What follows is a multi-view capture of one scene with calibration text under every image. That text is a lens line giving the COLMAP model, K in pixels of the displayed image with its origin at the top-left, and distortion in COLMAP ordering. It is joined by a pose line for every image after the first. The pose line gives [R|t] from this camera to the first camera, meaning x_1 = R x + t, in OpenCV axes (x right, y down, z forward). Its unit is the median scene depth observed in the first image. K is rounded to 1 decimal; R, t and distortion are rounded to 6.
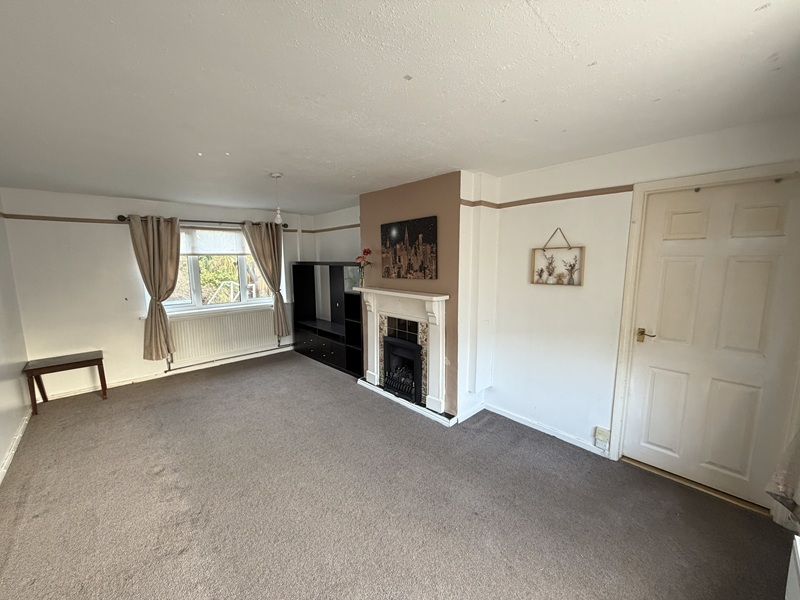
lens RADIAL K [[318.1, 0, 398.7], [0, 318.1, 300.3], [0, 0, 1]] dist [-0.000139, -0.000032]
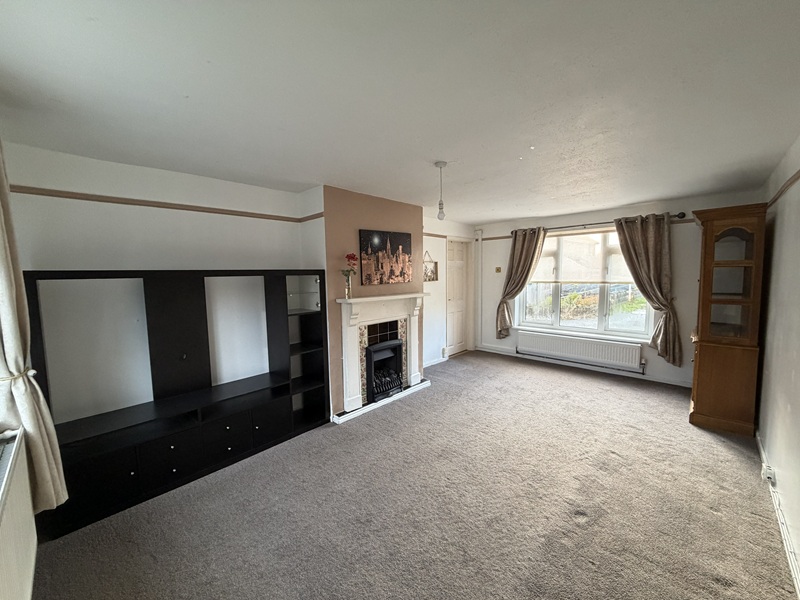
lens RADIAL K [[318.1, 0, 399.0], [0, 318.1, 300.3], [0, 0, 1]] dist [-0.000139, -0.000032]
pose [[-0.055089, -0.079980, 0.995273, -1.069387], [0.144886, 0.985596, 0.087222, -0.101552], [-0.987914, 0.149006, -0.042708, 1.012244]]
